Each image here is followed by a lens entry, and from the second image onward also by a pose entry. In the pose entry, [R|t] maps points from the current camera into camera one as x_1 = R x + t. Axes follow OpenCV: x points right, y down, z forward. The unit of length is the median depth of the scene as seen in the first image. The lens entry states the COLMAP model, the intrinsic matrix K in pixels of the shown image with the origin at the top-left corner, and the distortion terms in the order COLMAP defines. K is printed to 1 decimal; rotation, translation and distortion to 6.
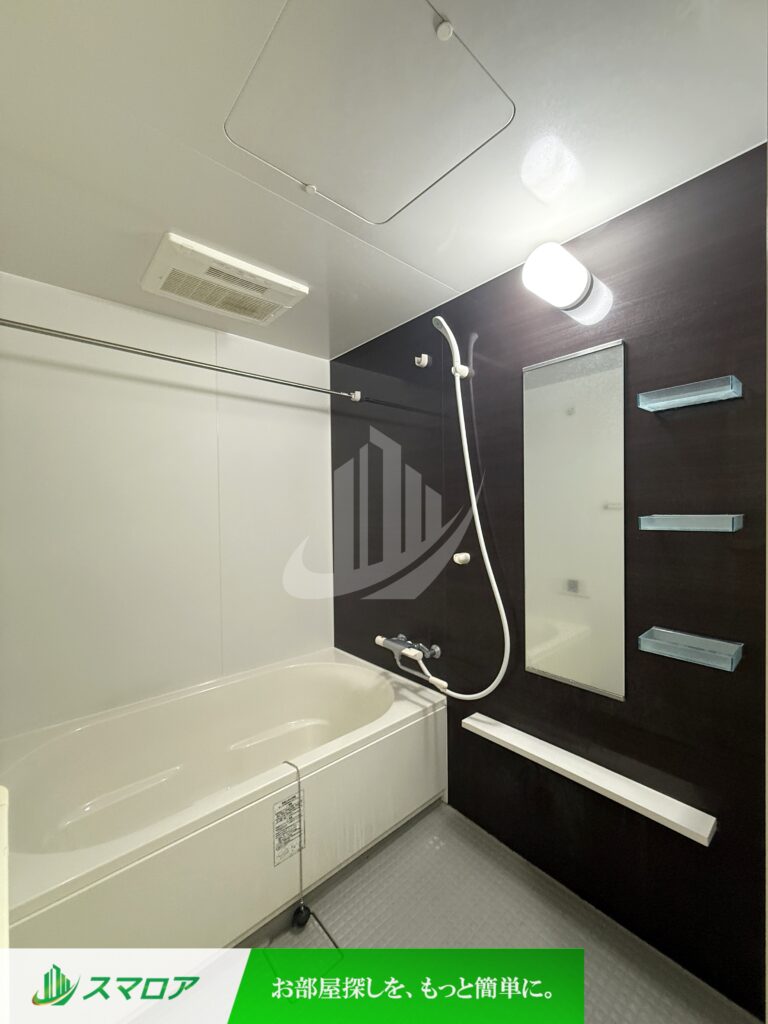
lens RADIAL K [[409.7, 0, 384.0], [0, 409.7, 512.0], [0, 0, 1]] dist [-0.000572, 0.000004]
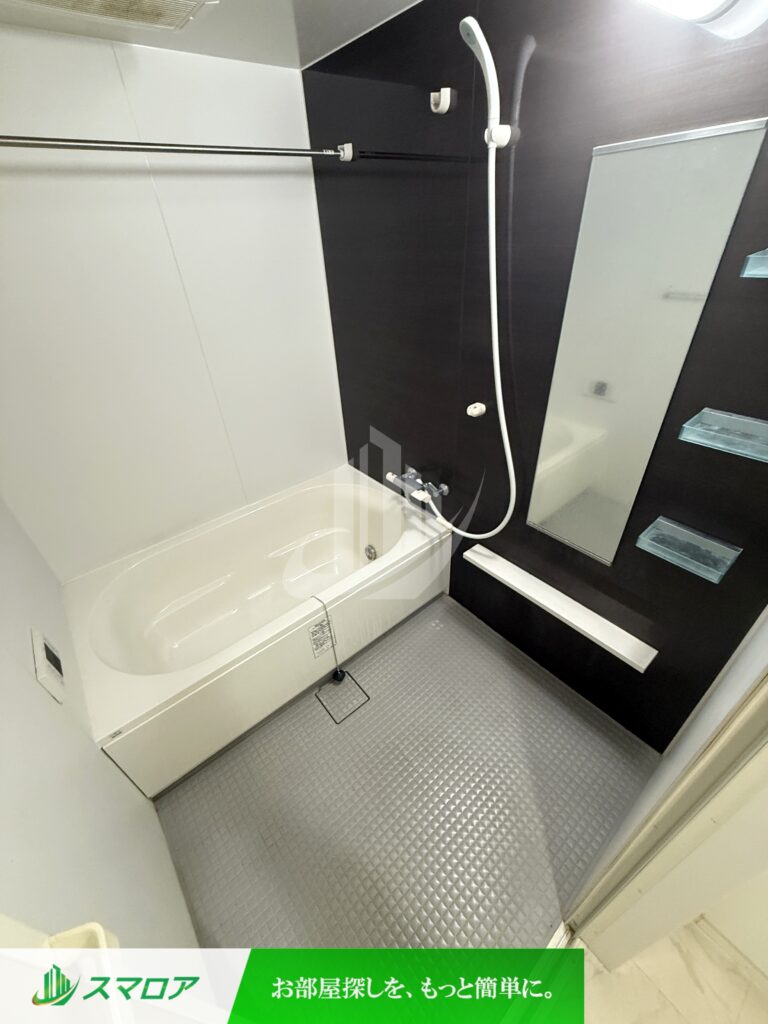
lens RADIAL K [[409.7, 0, 384.0], [0, 409.7, 512.0], [0, 0, 1]] dist [-0.000572, 0.000004]
pose [[0.998596, -0.015559, -0.050644, 0.028384], [0.041380, 0.825985, 0.562171, -0.219878], [0.033084, -0.563477, 0.825469, 0.114043]]
